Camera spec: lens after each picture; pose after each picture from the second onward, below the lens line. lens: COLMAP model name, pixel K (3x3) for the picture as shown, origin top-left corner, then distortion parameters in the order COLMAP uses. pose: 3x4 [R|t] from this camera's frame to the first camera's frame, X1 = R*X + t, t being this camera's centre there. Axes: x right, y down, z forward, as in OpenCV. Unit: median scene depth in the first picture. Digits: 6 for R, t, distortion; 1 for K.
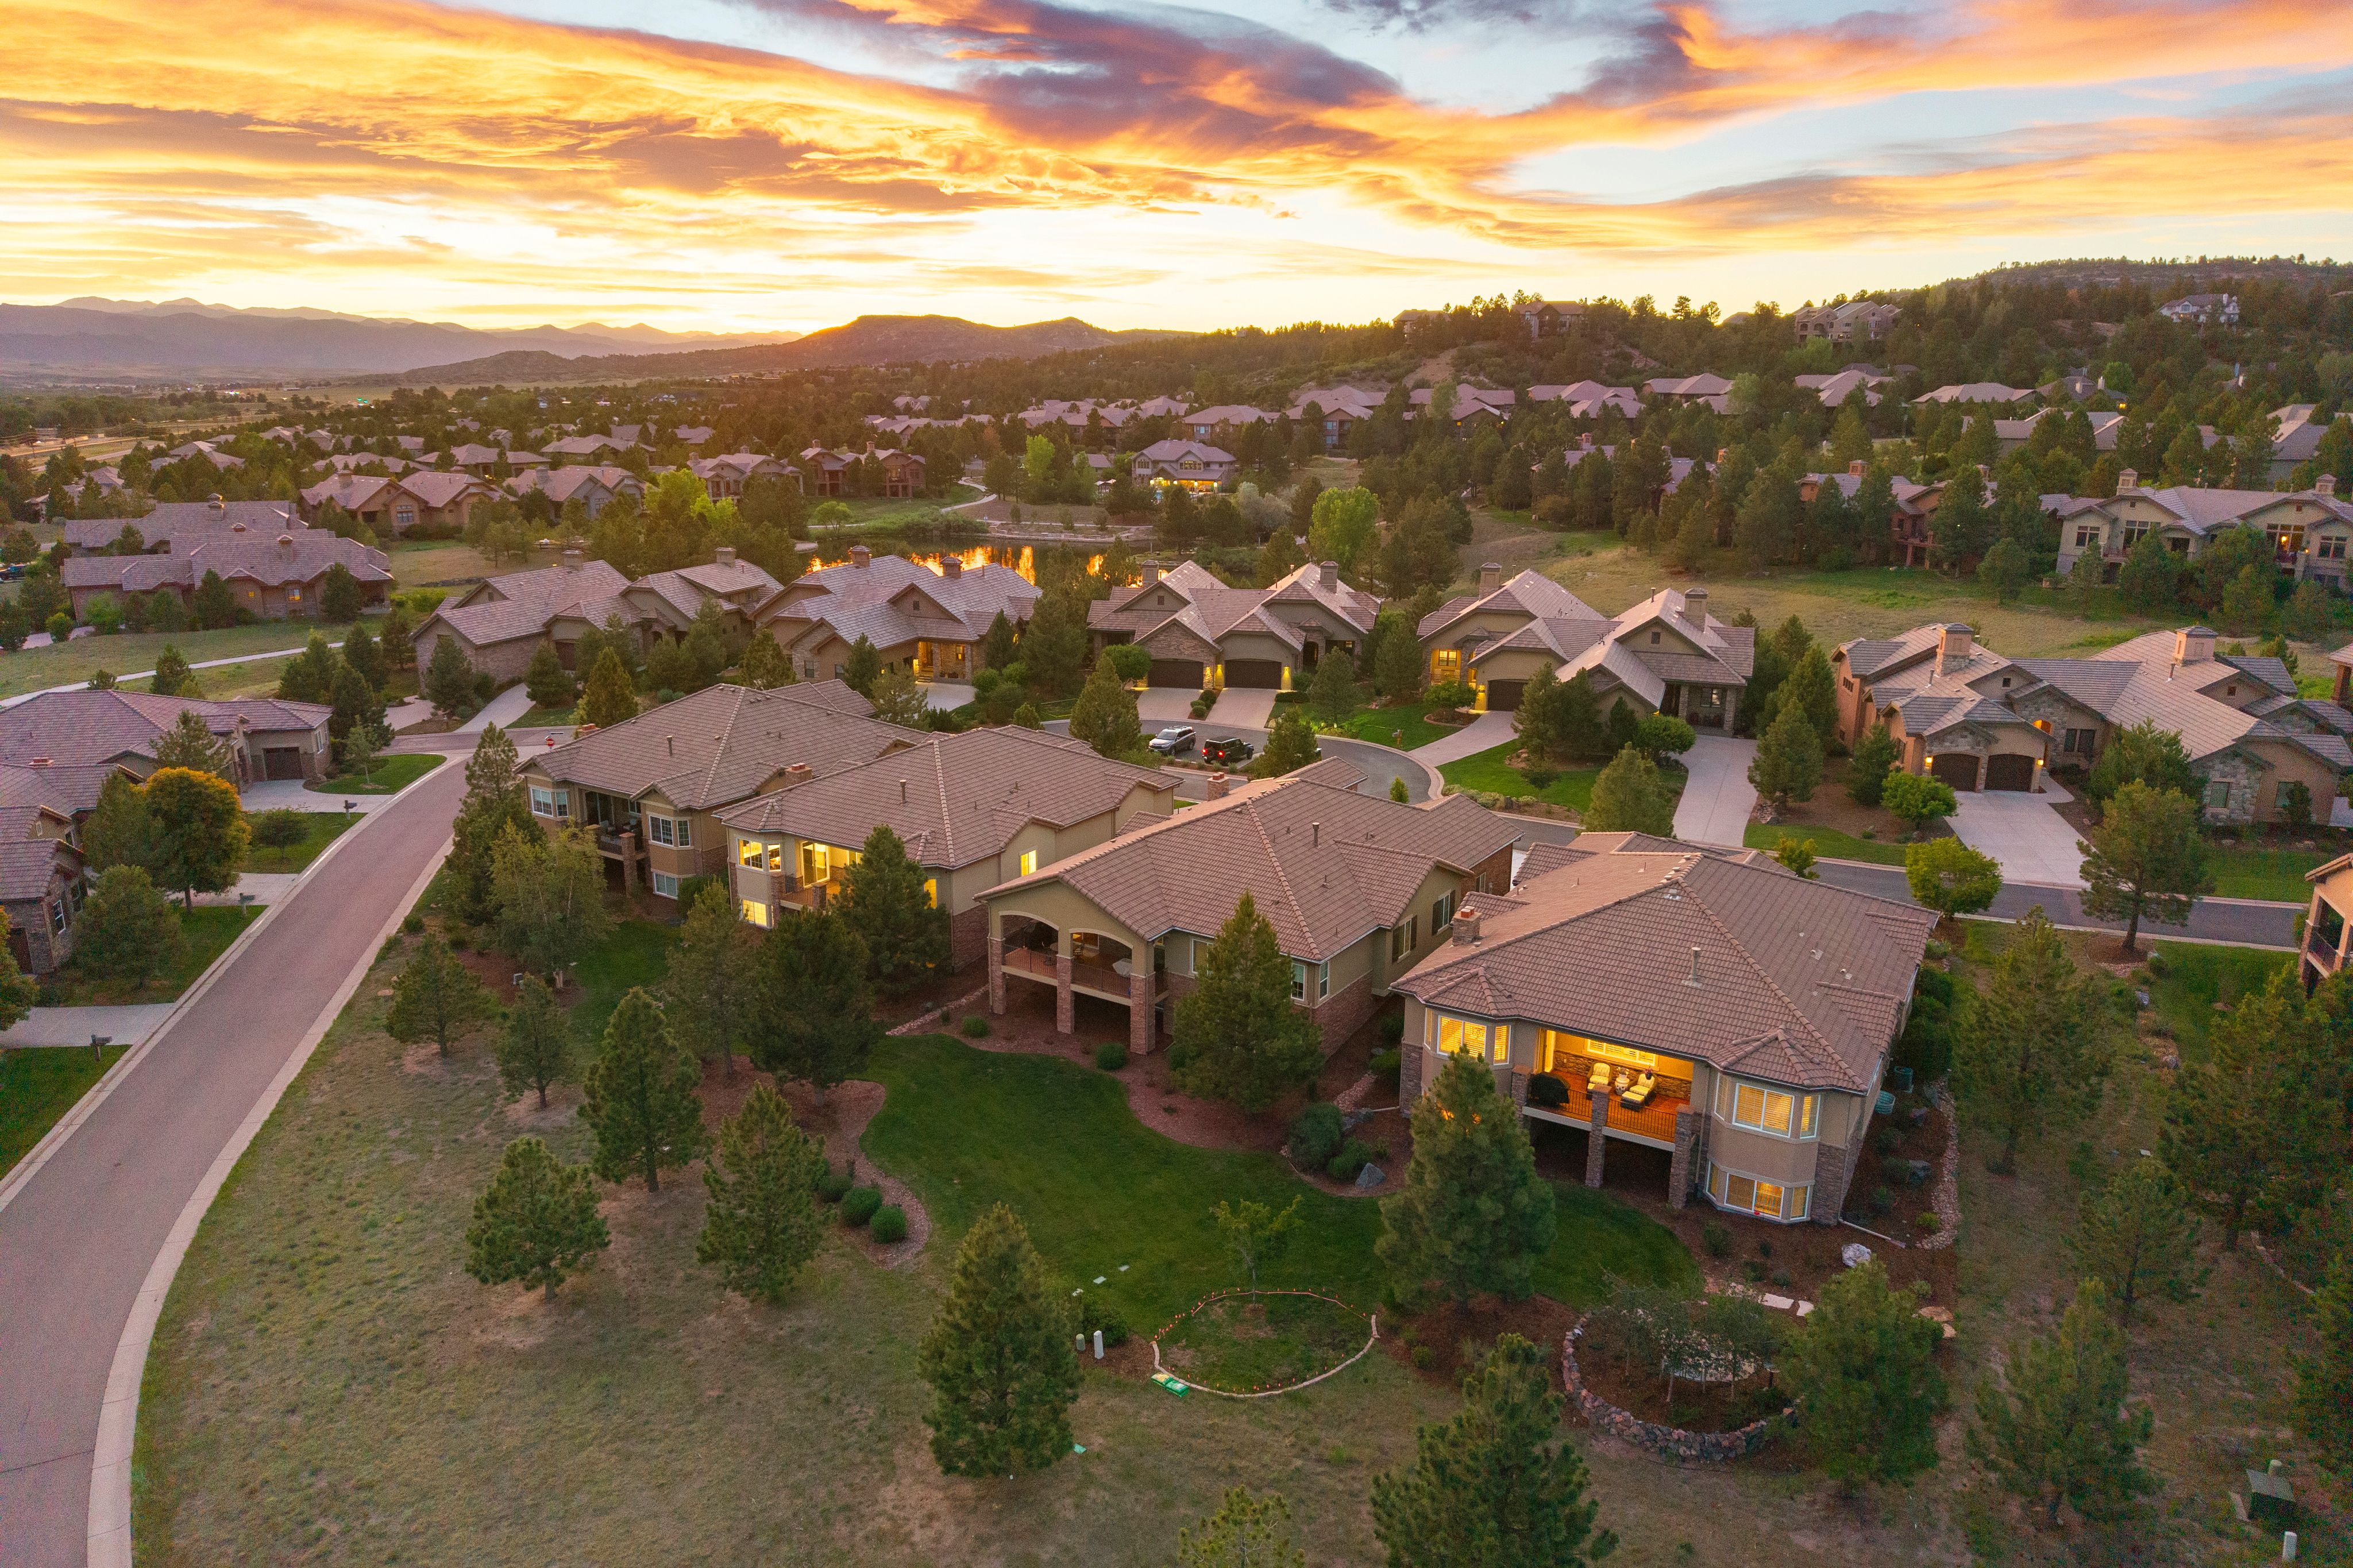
lens RADIAL K [[1789.4, 0, 1176.5], [0, 1789.4, 784.0], [0, 0, 1]] dist [0.111920, -0.226735]
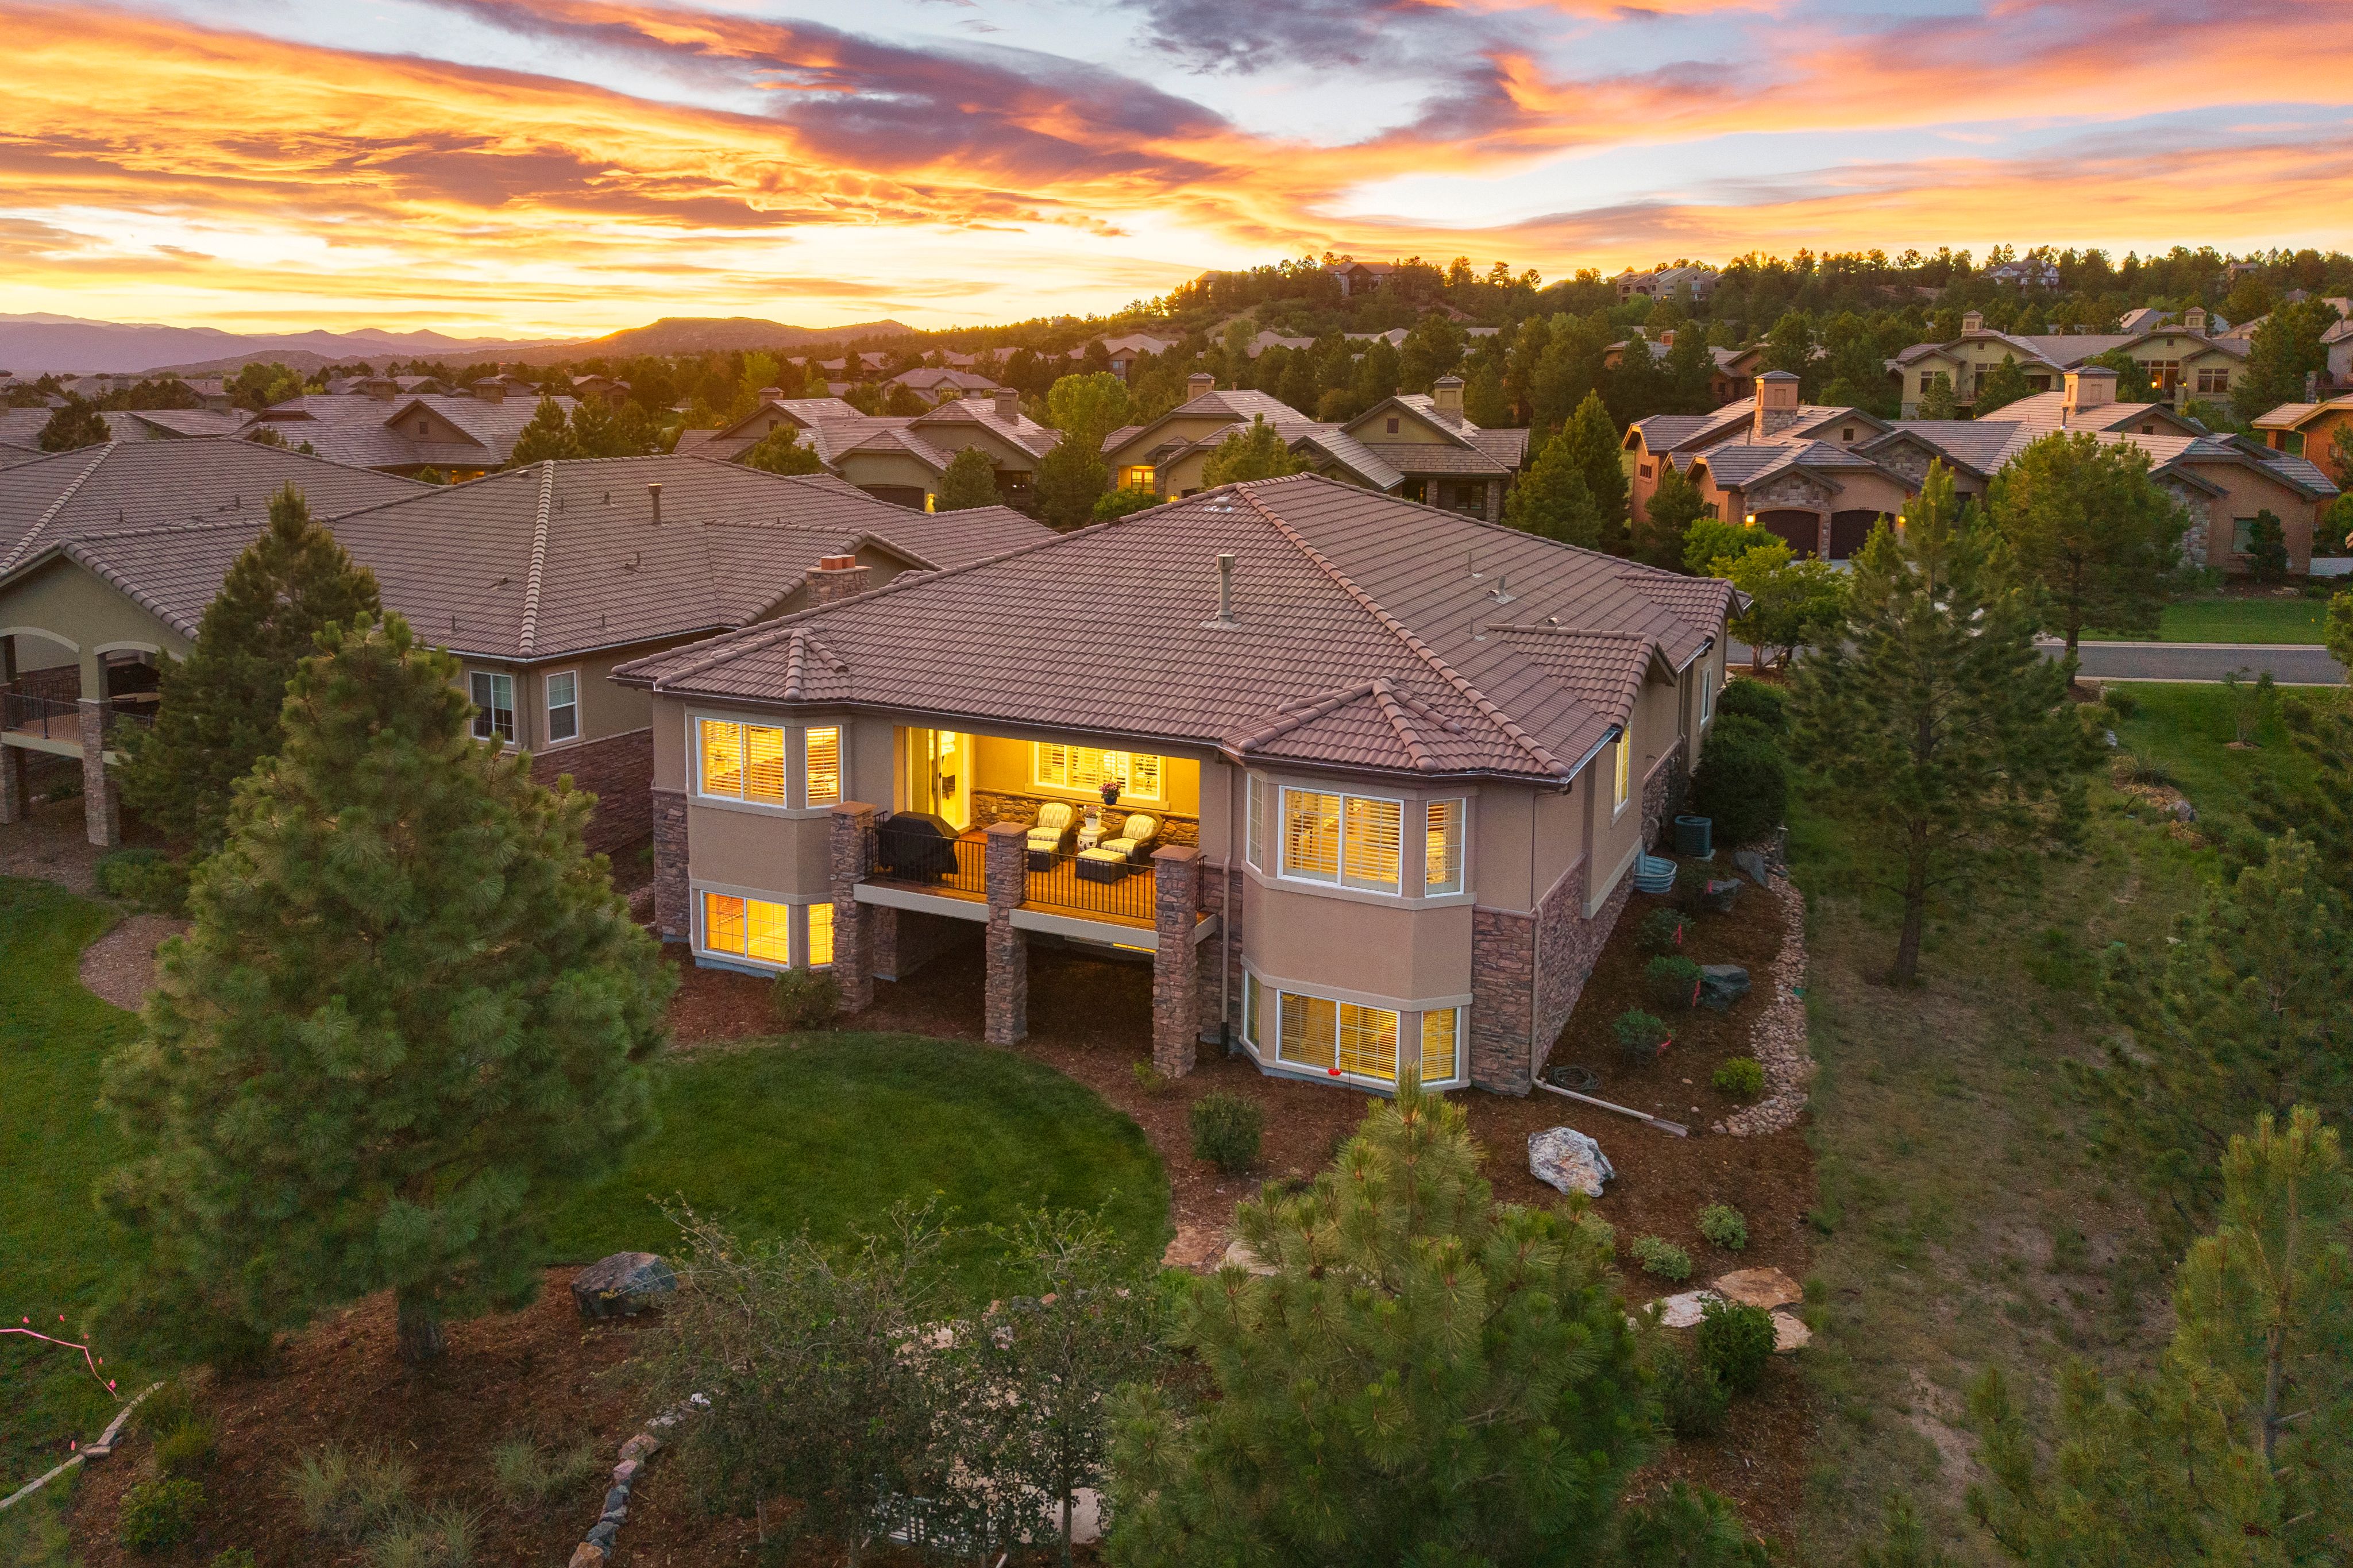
lens RADIAL K [[1612.3, 0, 1091.9], [0, 1612.3, 743.1], [0, 0, 1]] dist [0.044873, -0.101603]
pose [[0.997978, -0.060909, -0.018163, 0.075666], [0.059640, 0.996183, -0.063733, 0.049523], [0.021975, 0.062521, 0.997802, 0.168057]]
